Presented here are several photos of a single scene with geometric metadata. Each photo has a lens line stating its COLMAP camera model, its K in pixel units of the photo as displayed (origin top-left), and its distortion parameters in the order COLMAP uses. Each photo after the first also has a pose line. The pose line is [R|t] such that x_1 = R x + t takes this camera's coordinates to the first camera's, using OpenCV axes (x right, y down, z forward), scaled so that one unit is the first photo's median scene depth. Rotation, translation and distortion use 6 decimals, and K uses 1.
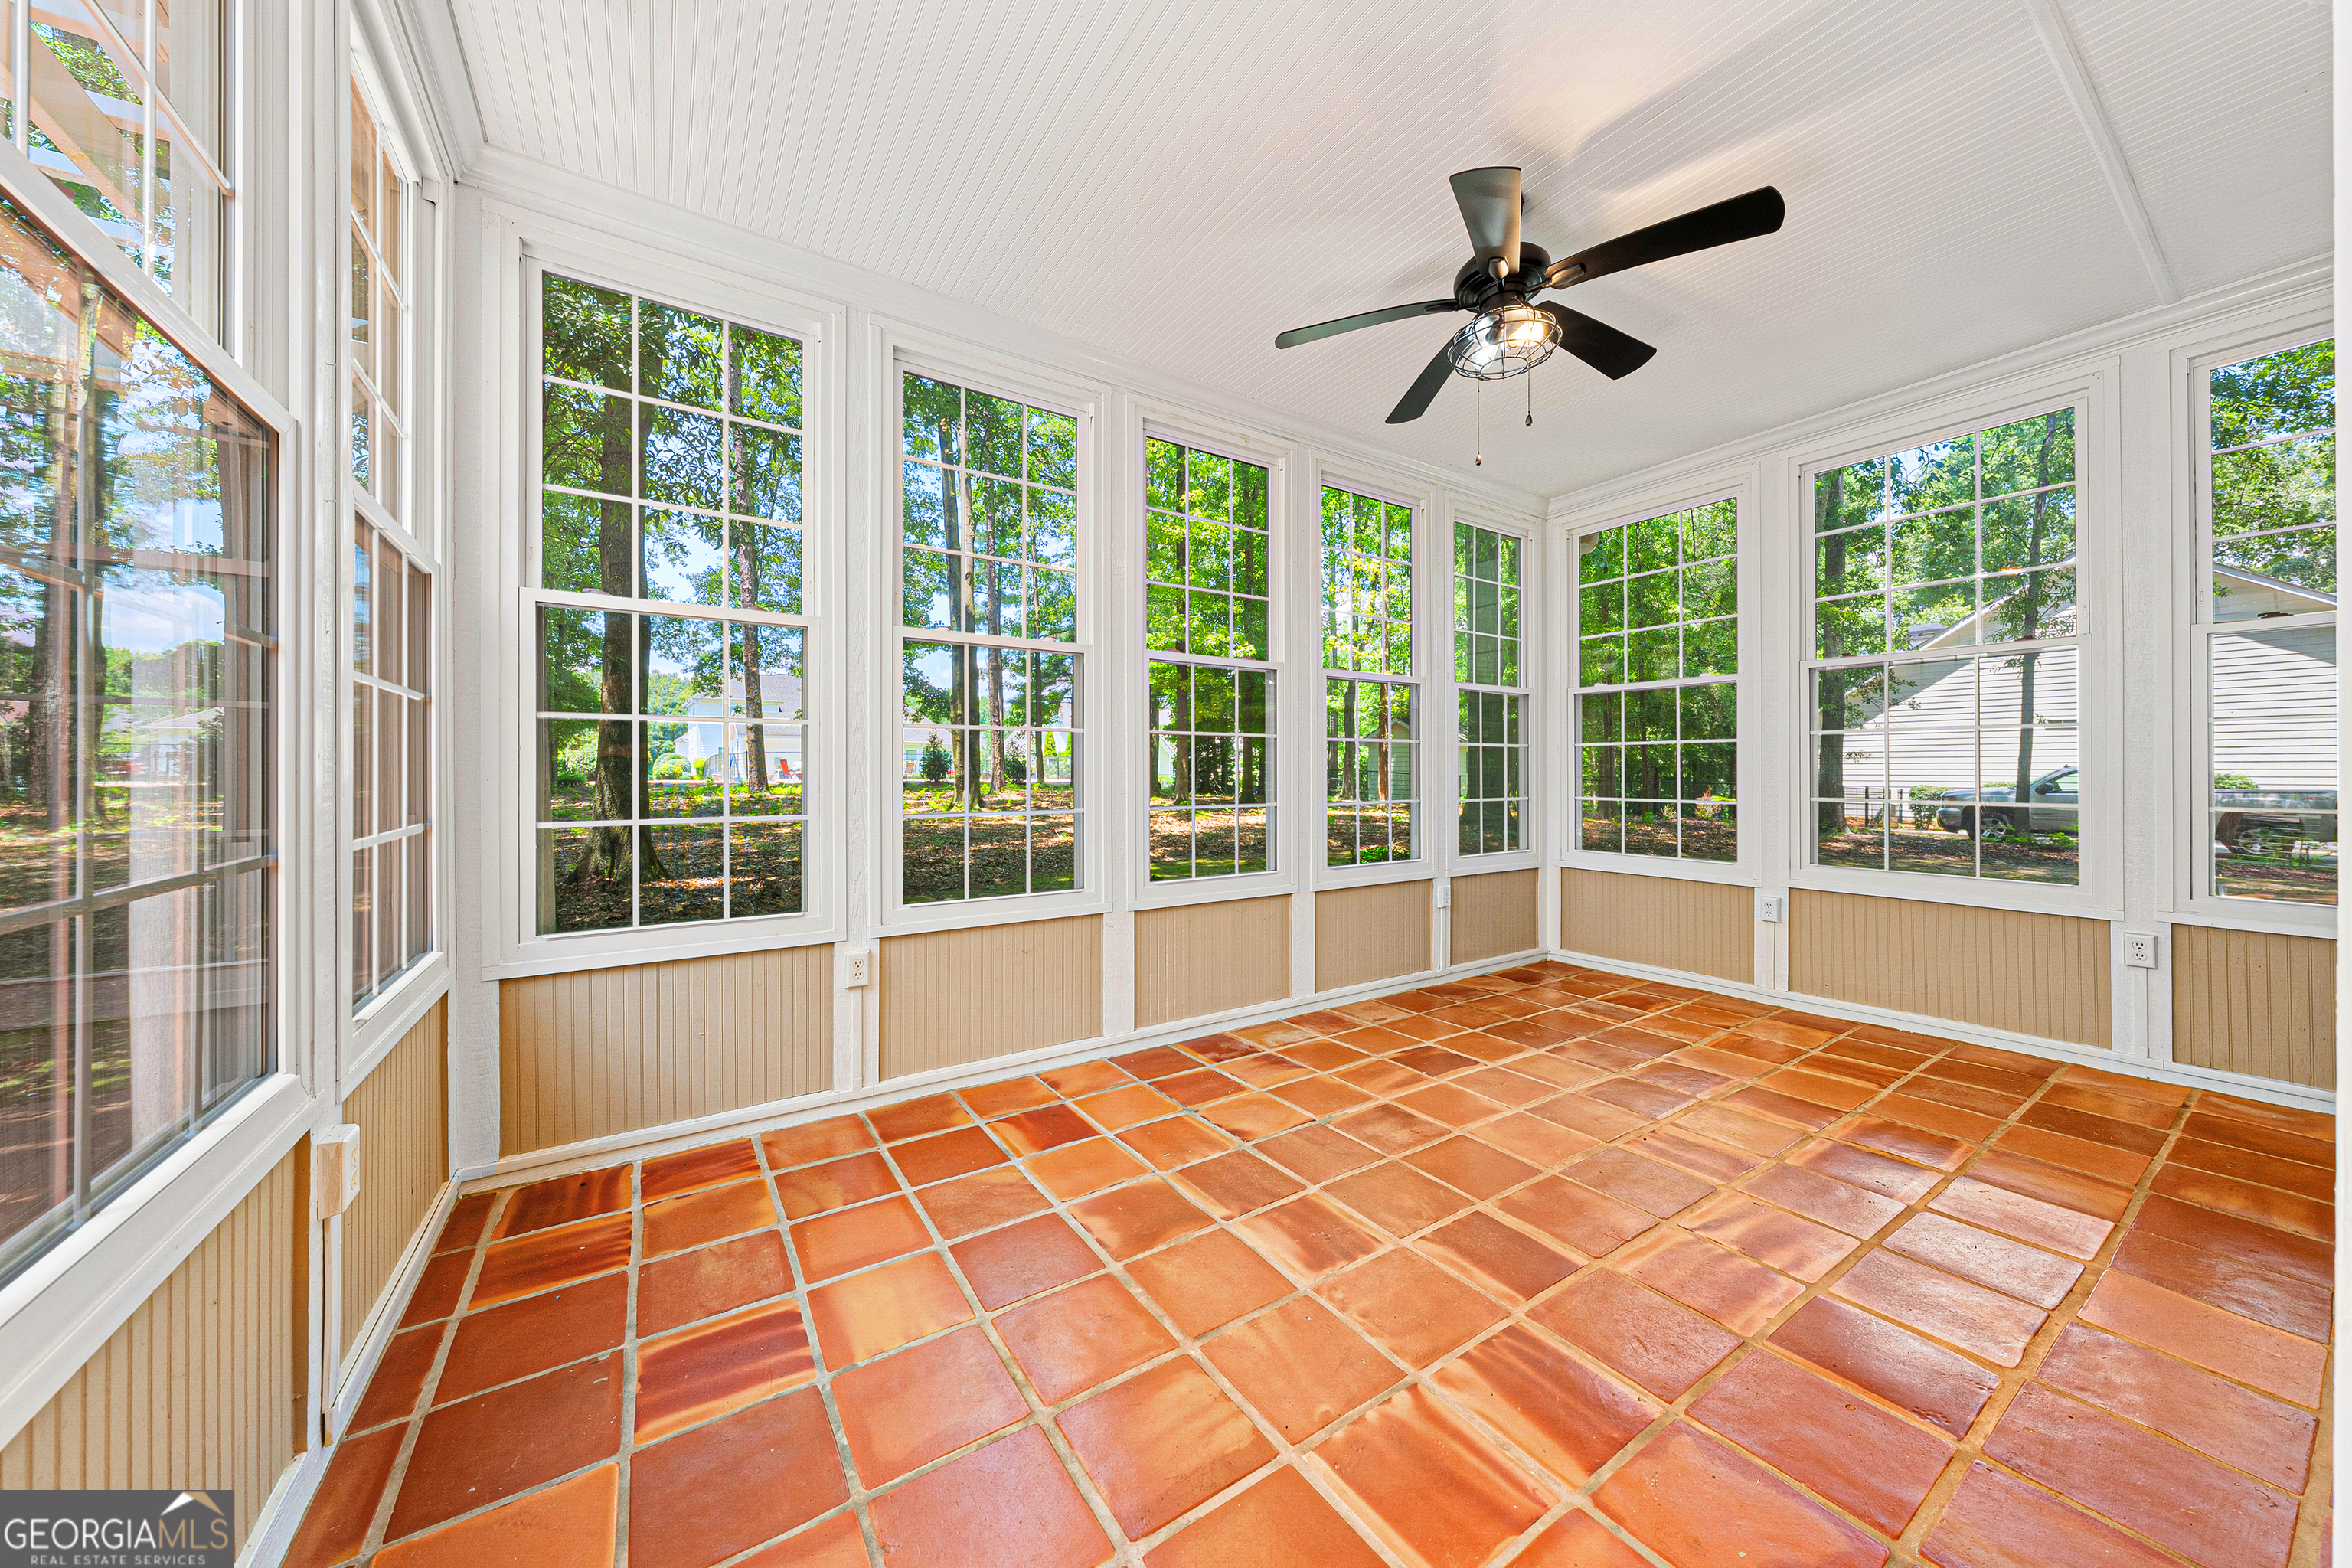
lens RADIAL K [[806.8, 0, 1172.7], [0, 806.8, 777.5], [0, 0, 1]] dist [-0.000050, 0.001092]
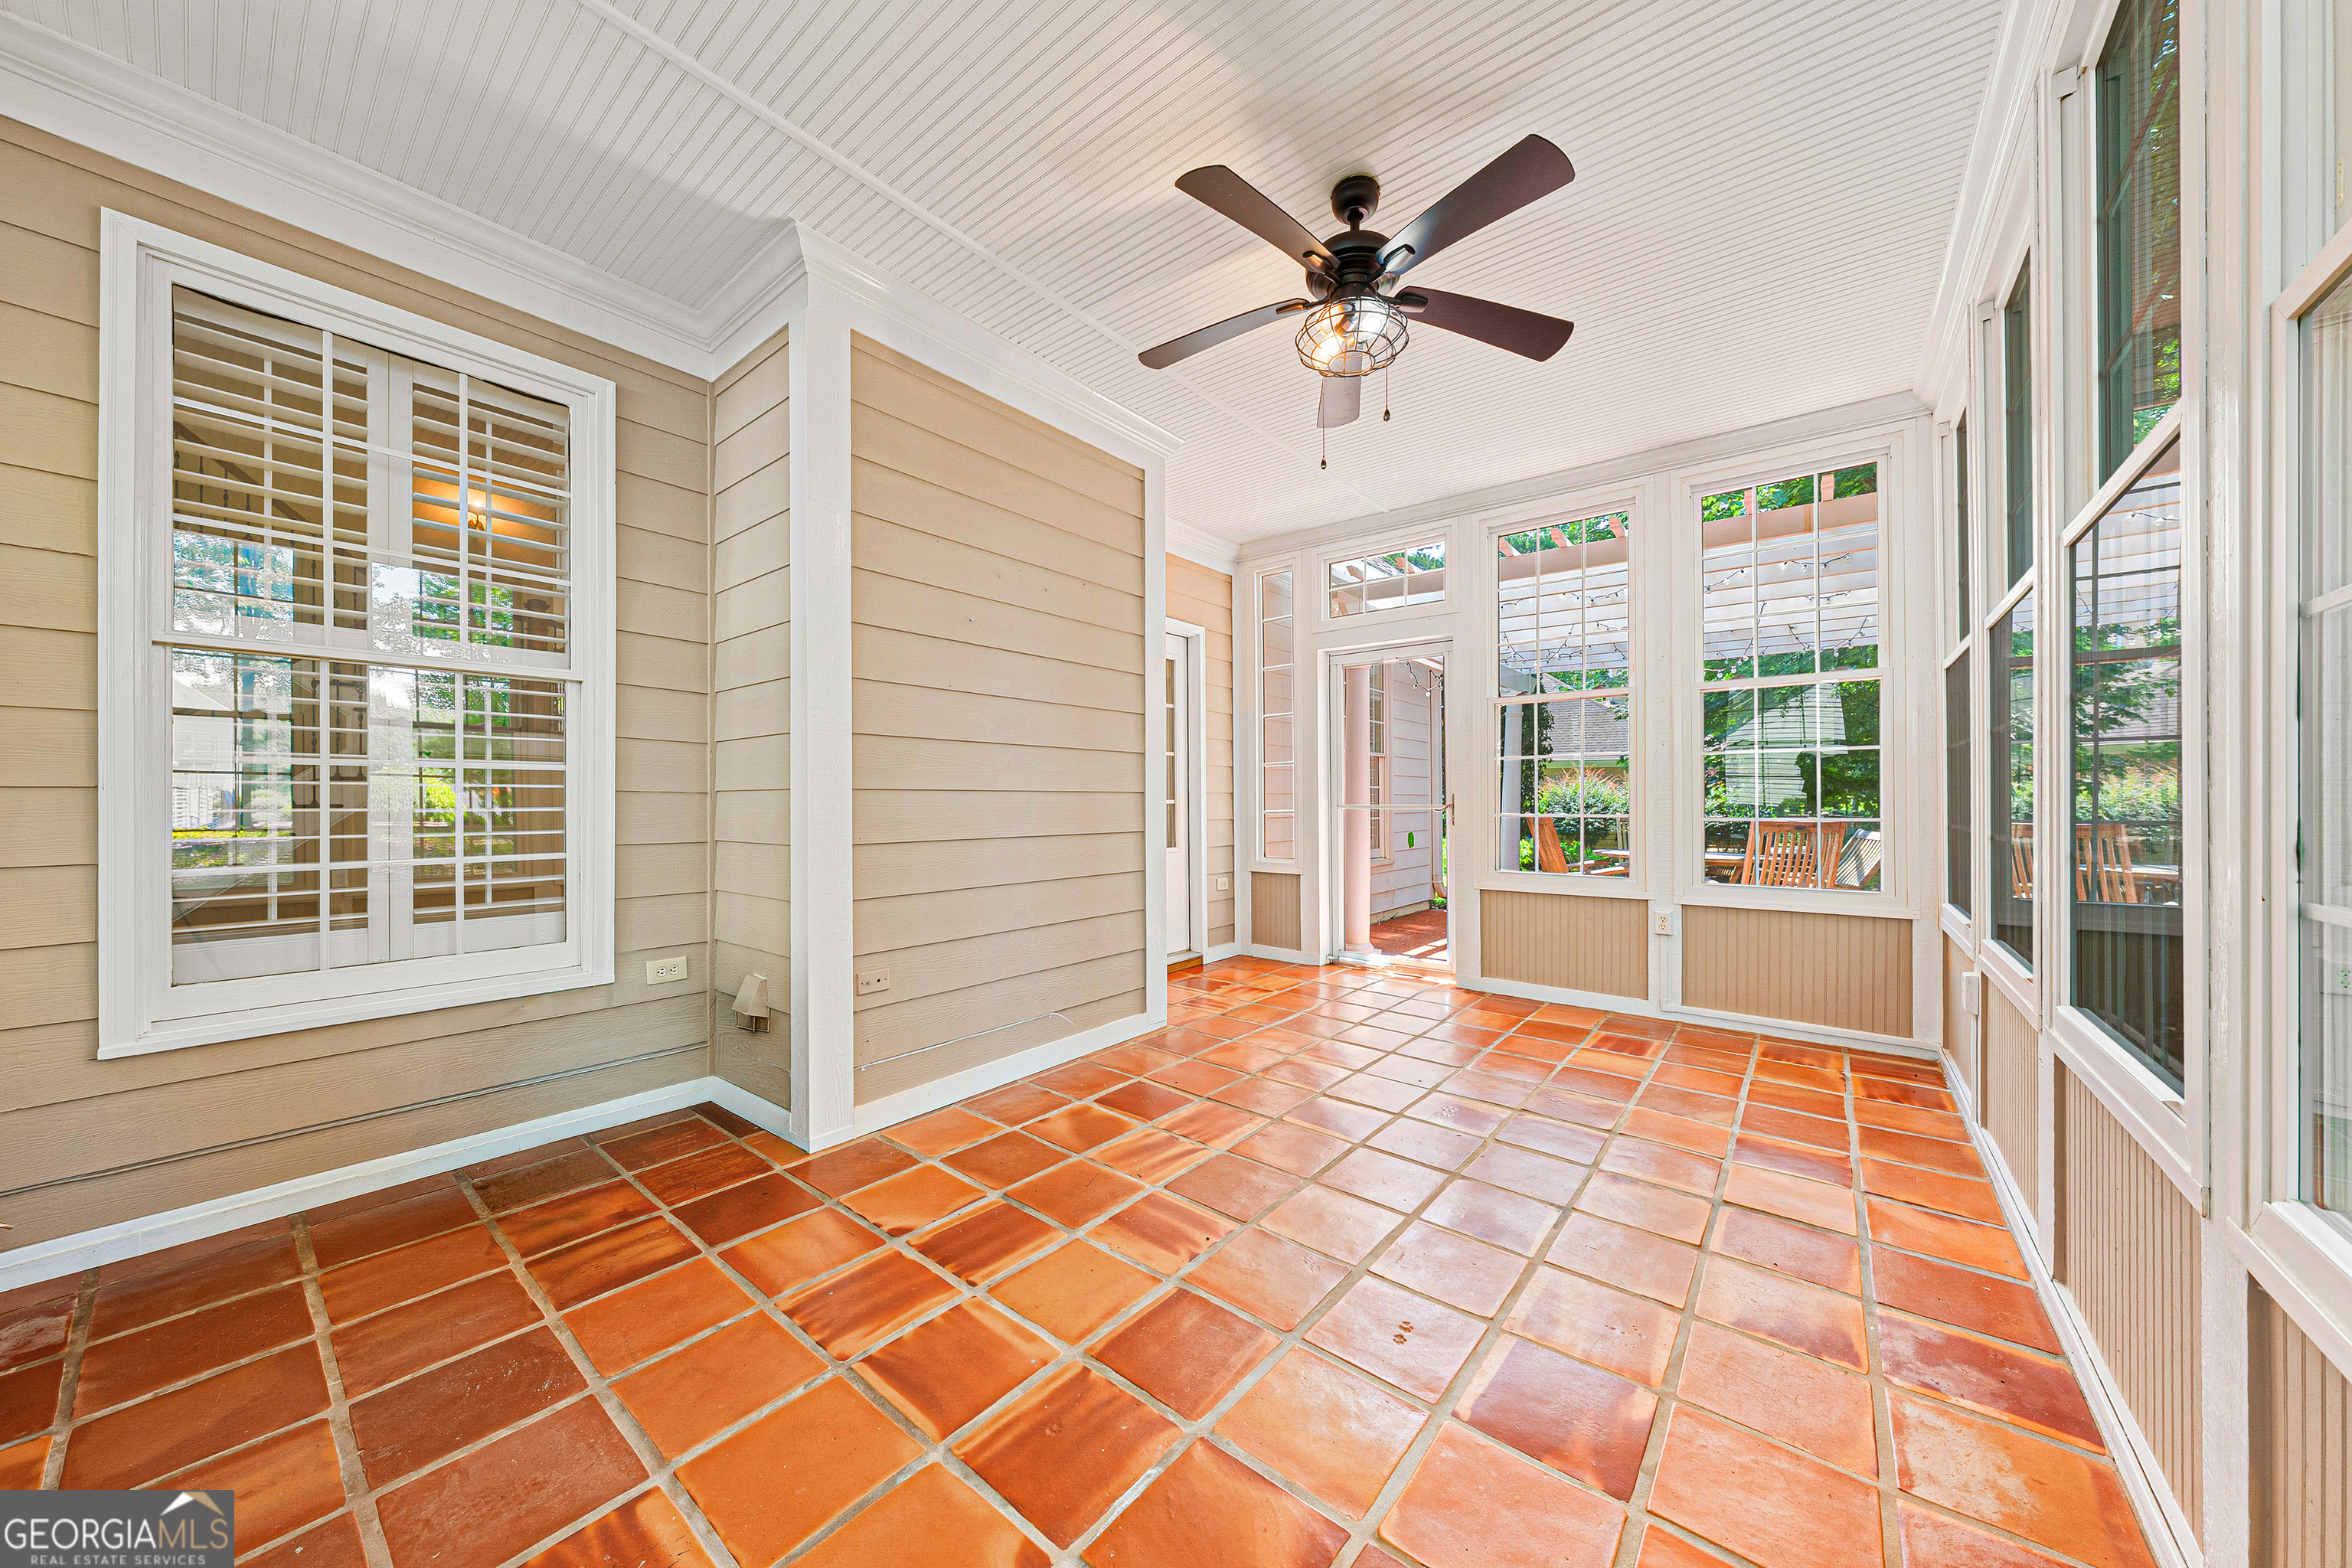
lens RADIAL K [[806.8, 0, 1181.3], [0, 806.8, 790.7], [0, 0, 1]] dist [-0.000050, 0.001092]
pose [[-0.950623, 0.004298, -0.310319, 0.884222], [0.005496, 0.999980, -0.002986, 0.000849], [0.310300, -0.004545, -0.950628, 1.827037]]
